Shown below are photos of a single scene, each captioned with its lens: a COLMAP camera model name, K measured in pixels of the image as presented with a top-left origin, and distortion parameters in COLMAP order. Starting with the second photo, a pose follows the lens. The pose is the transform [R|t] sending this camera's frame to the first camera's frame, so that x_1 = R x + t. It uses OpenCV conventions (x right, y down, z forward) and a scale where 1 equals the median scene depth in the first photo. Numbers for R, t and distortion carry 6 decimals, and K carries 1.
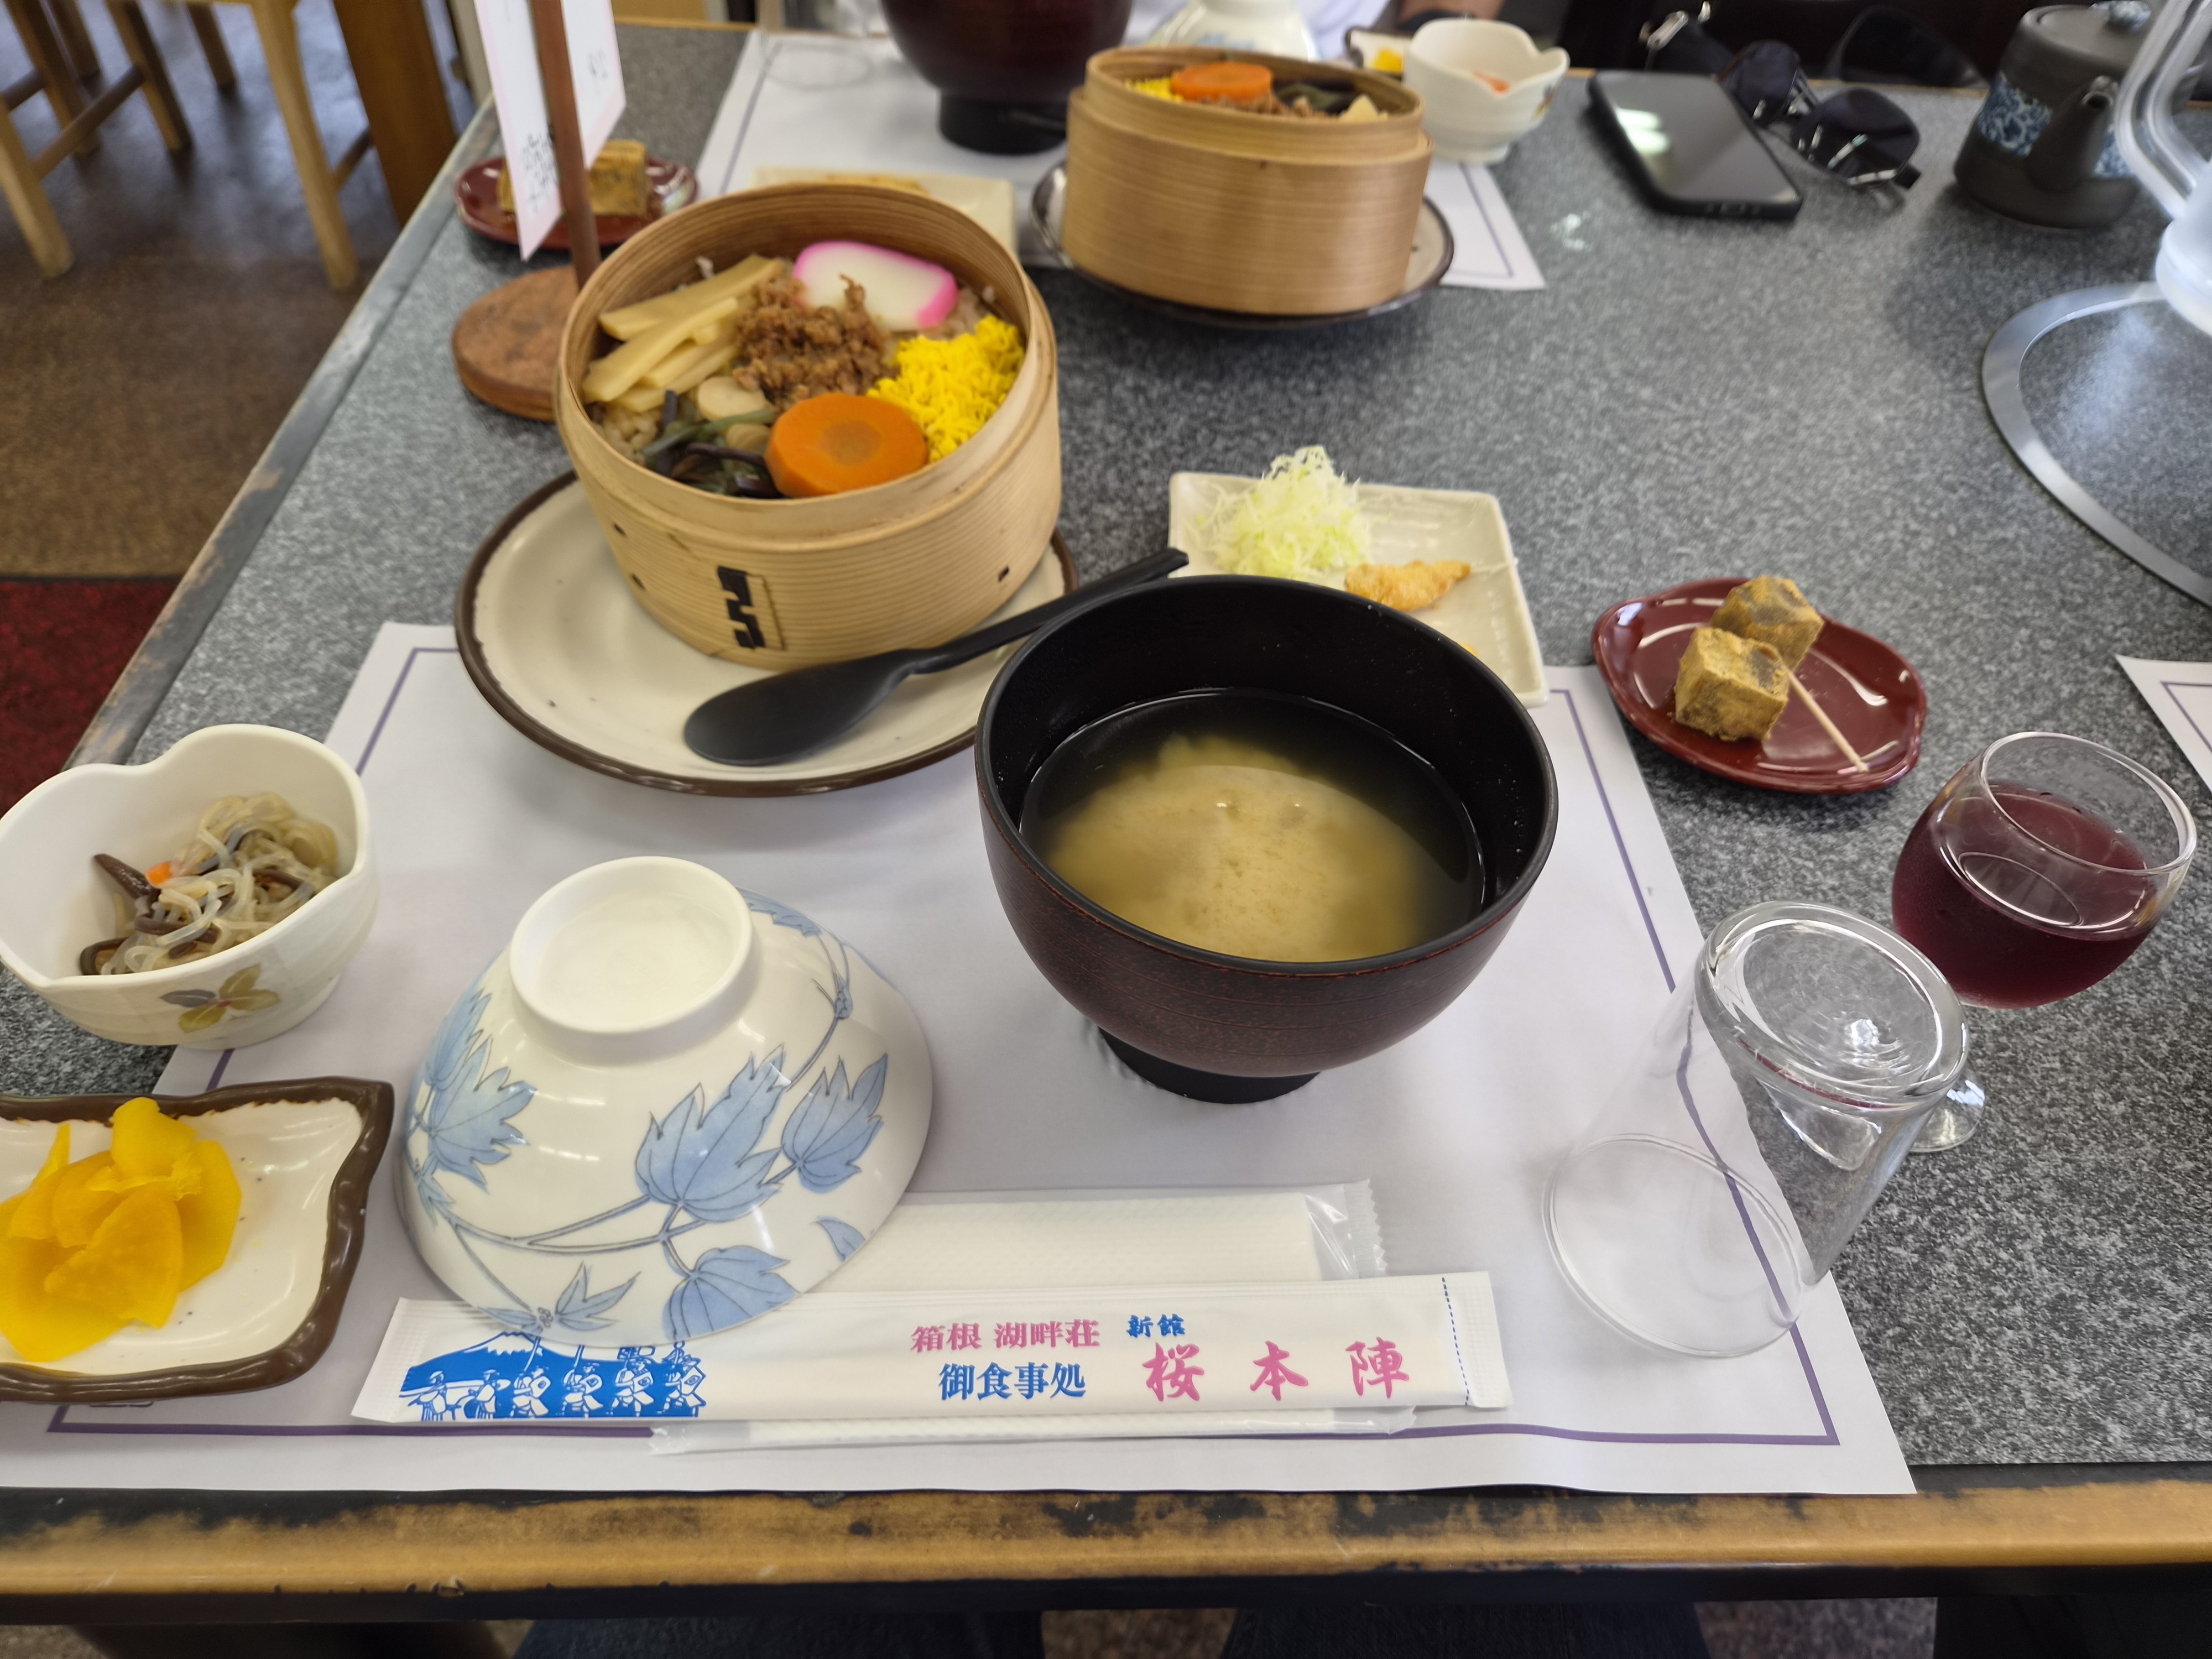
lens RADIAL K [[1480.6, 0, 1099.9], [0, 1480.6, 835.0], [0, 0, 1]] dist [0.002763, -0.000937]
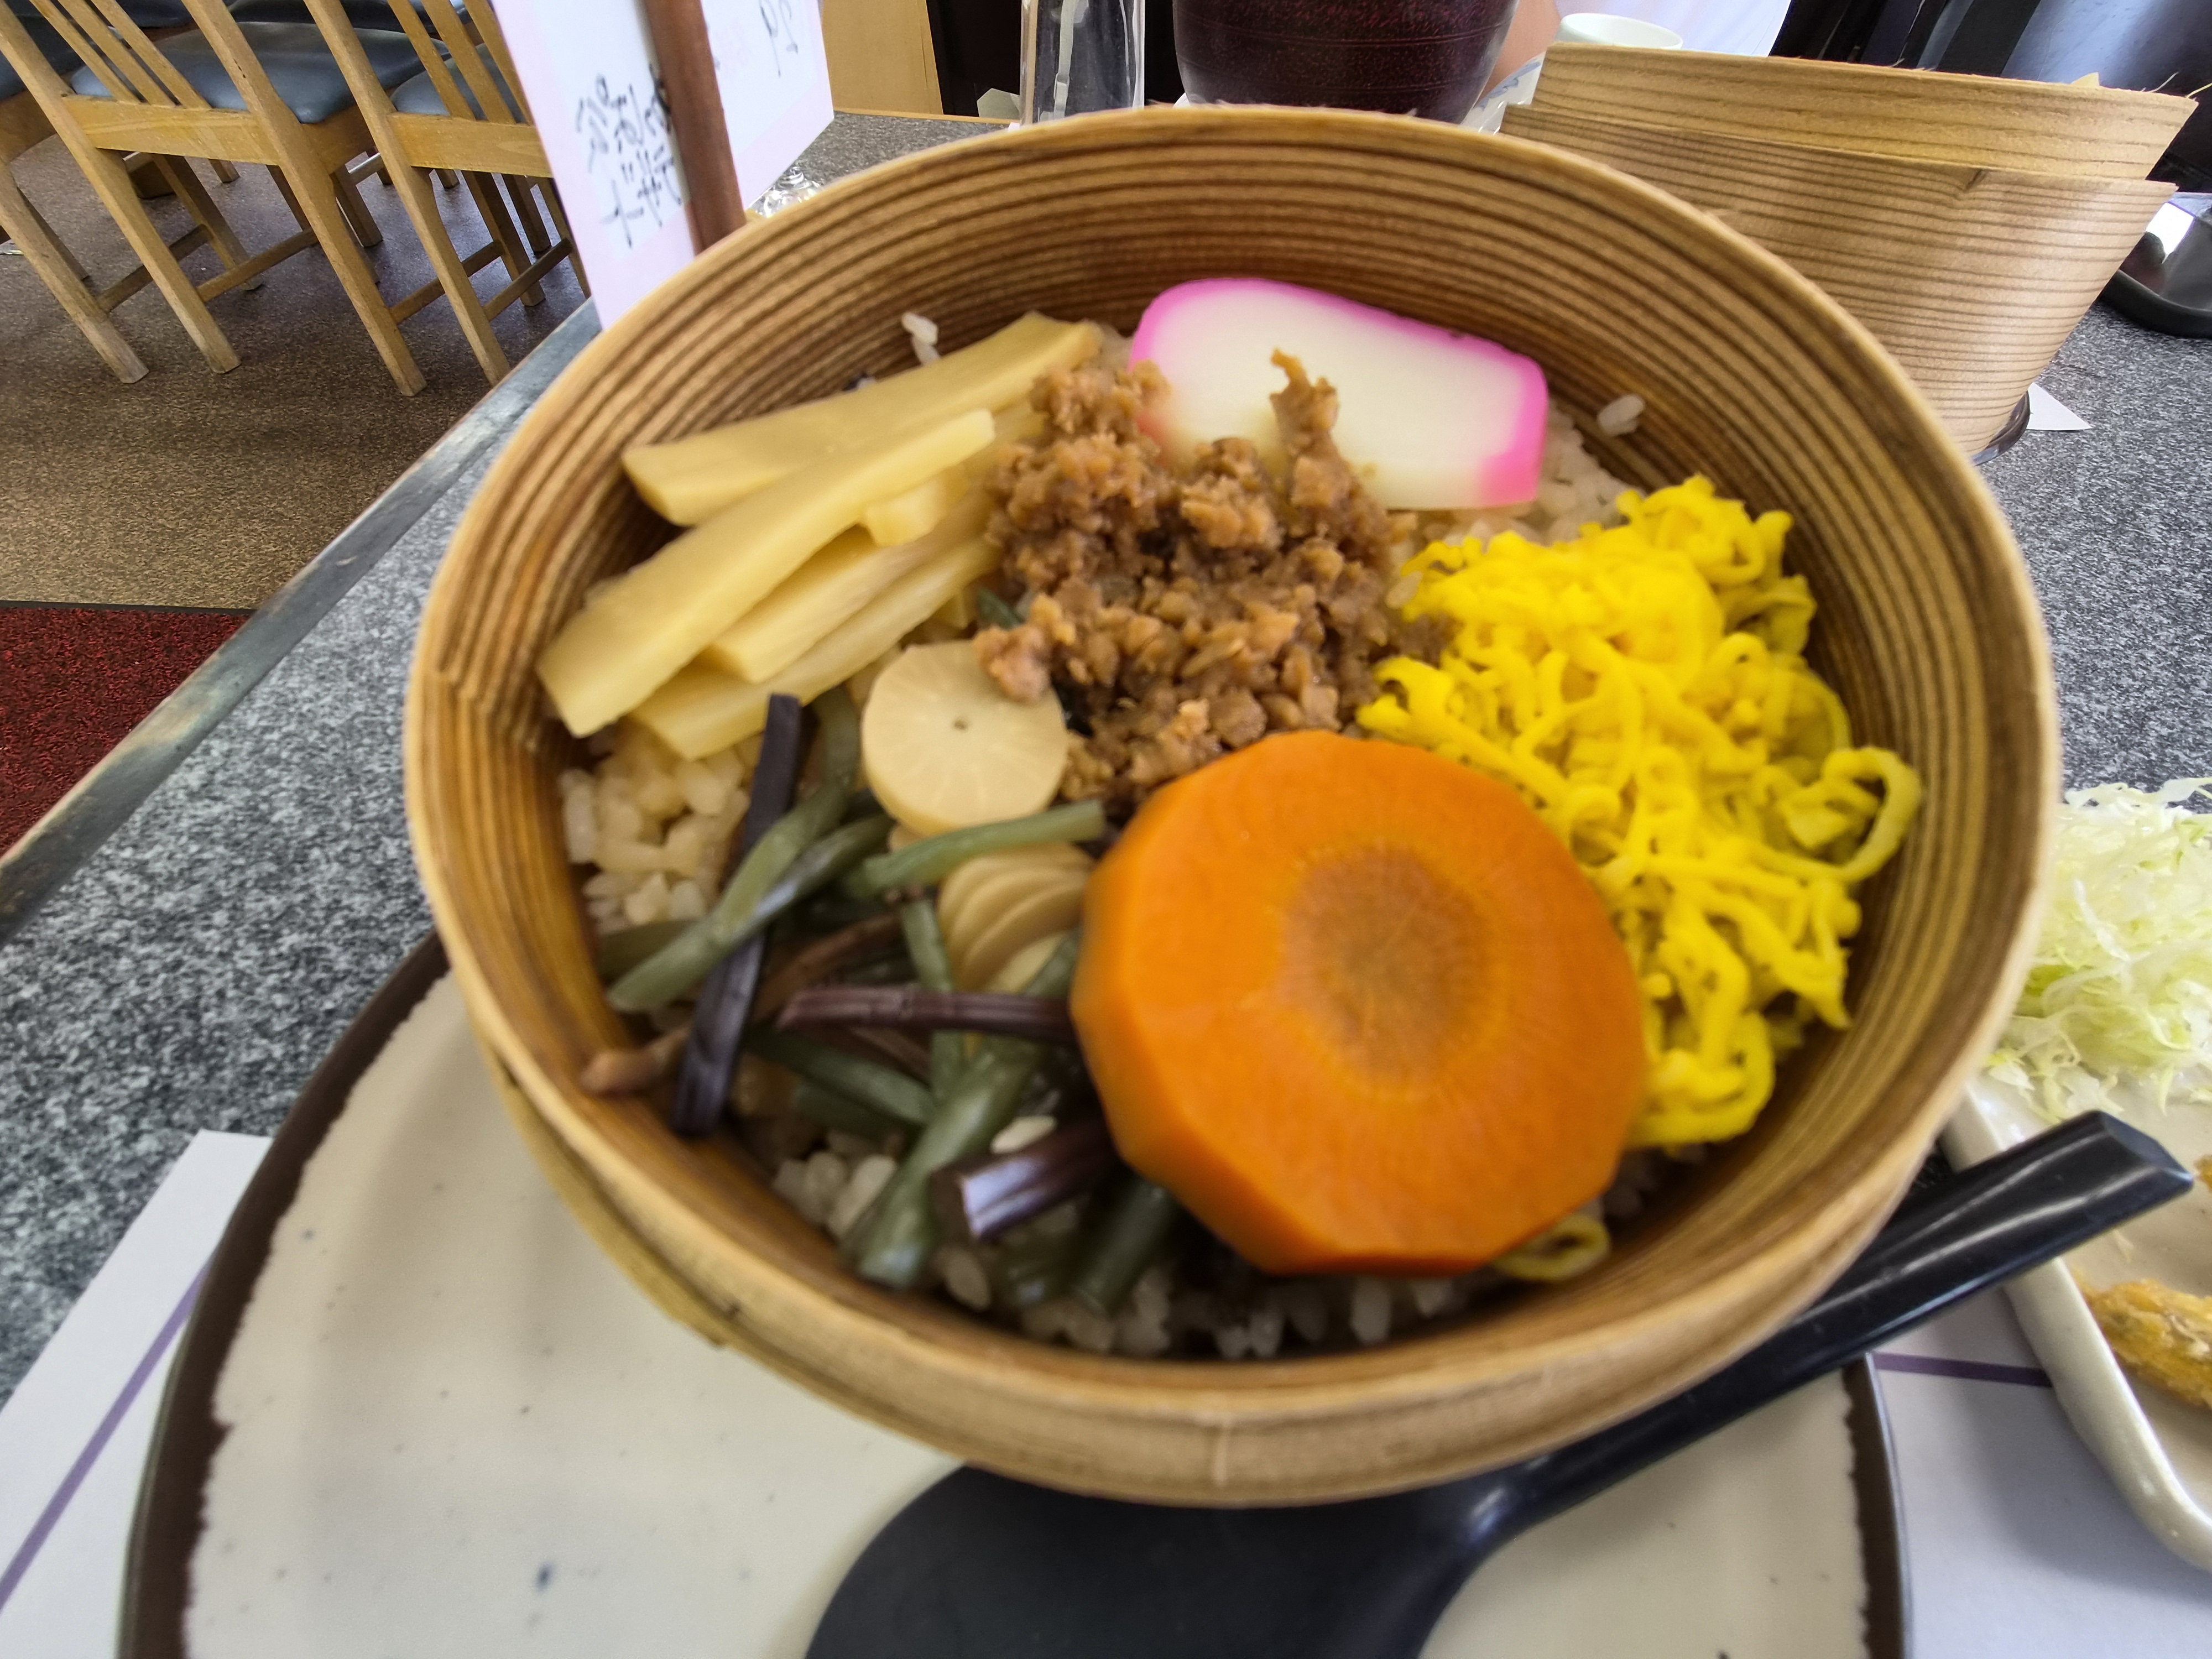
lens RADIAL K [[892.1, 0, 1114.6], [0, 892.1, 819.2], [0, 0, 1]] dist [0.000791, 0.000031]
pose [[0.995608, 0.054969, -0.075784, -0.195468], [-0.049571, 0.996219, 0.071348, -0.282938], [0.079419, -0.067278, 0.994568, 0.786444]]
